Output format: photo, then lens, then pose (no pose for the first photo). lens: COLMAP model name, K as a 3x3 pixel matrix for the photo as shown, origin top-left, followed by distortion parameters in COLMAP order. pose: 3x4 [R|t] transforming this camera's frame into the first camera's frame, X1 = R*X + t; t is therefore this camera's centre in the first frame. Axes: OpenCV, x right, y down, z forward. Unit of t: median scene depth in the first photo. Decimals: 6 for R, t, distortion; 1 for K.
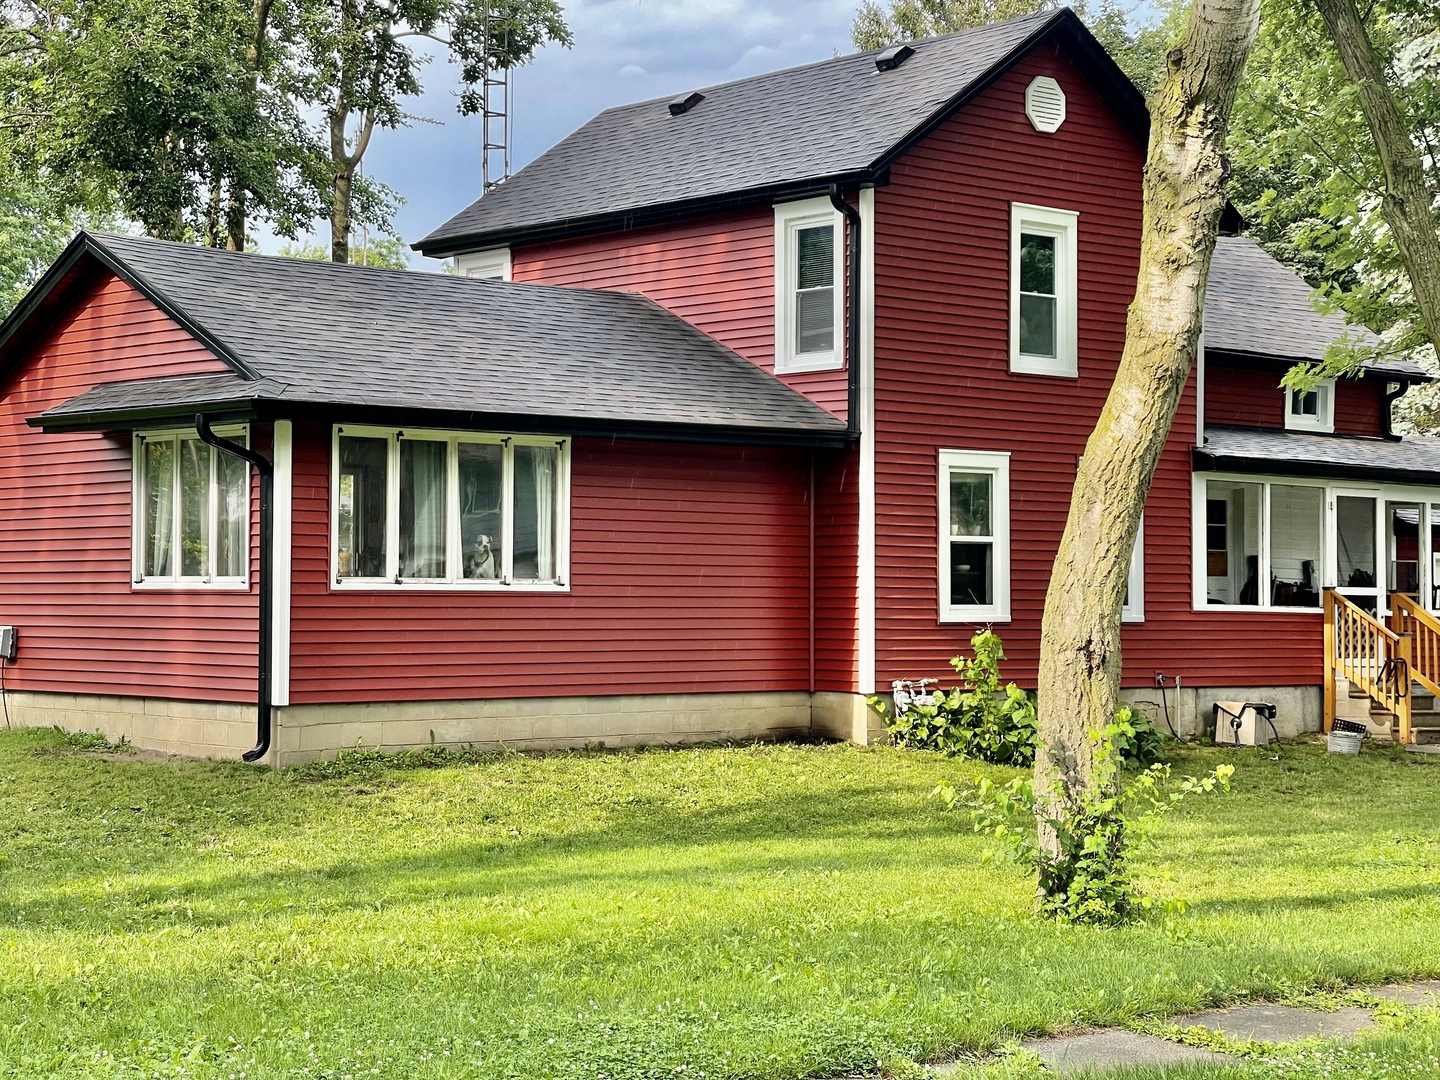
lens RADIAL K [[2673.2, 0, 719.9], [0, 2673.2, 540.1], [0, 0, 1]] dist [0.318220, 0.000000]
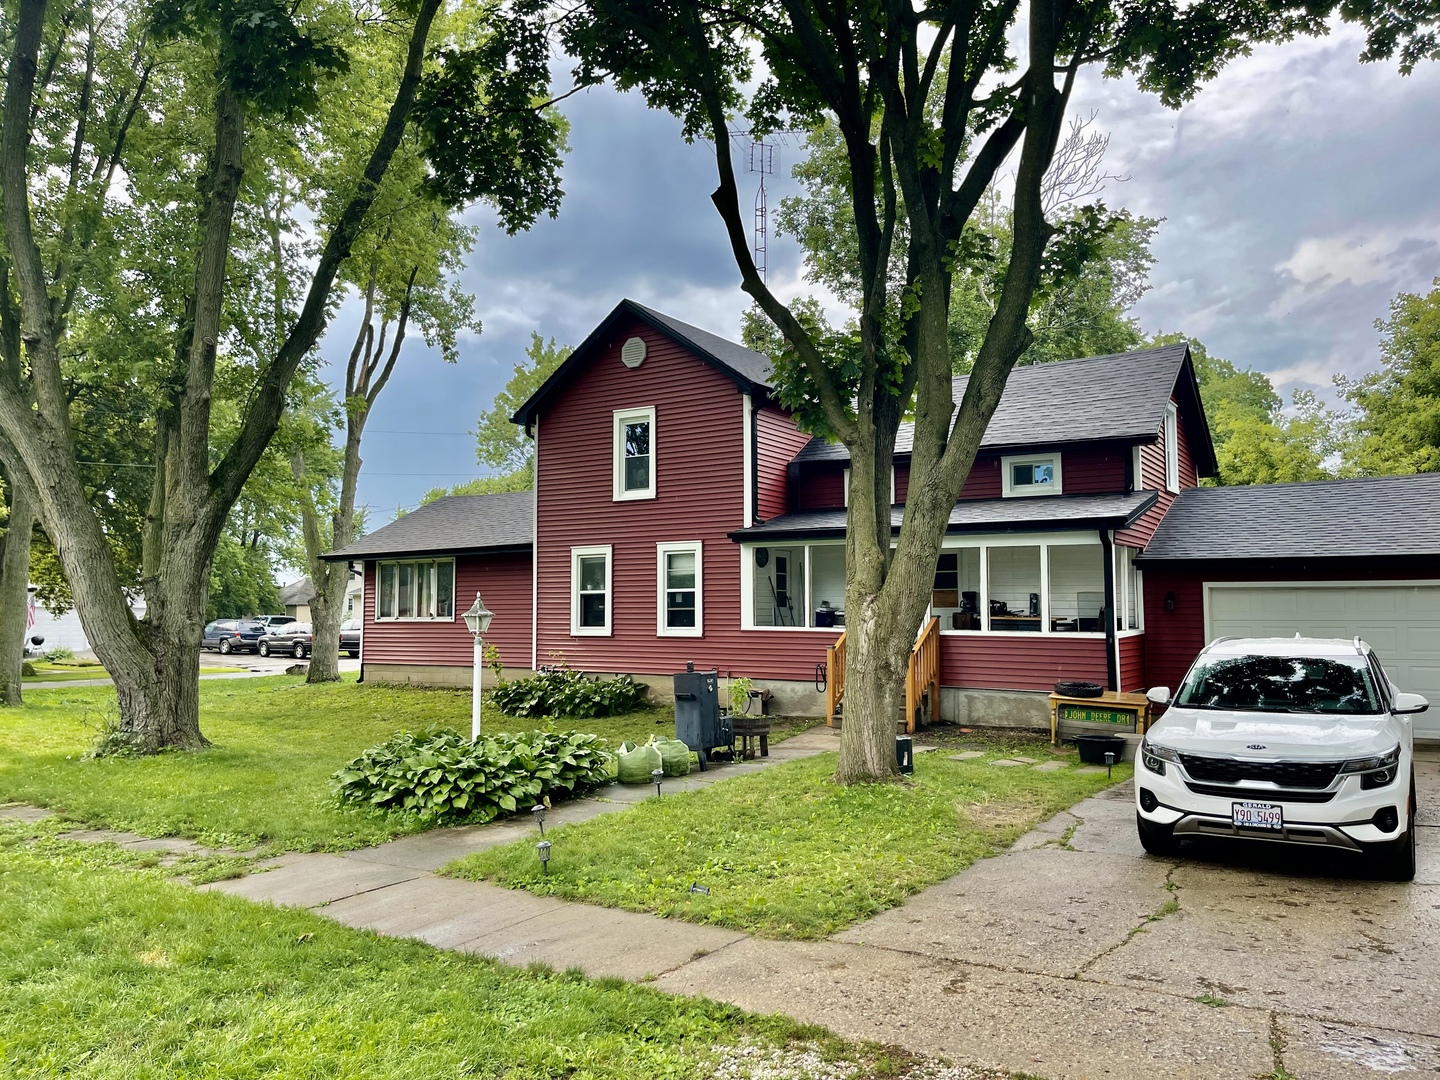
lens RADIAL K [[1079.8, 0, 718.8], [0, 1079.8, 537.8], [0, 0, 1]] dist [0.003555, 0.000112]
pose [[0.242485, -0.082191, -0.966667, 0.826659], [0.019634, 0.996617, -0.079813, 0.023036], [0.969957, 0.000374, 0.243278, 0.875349]]
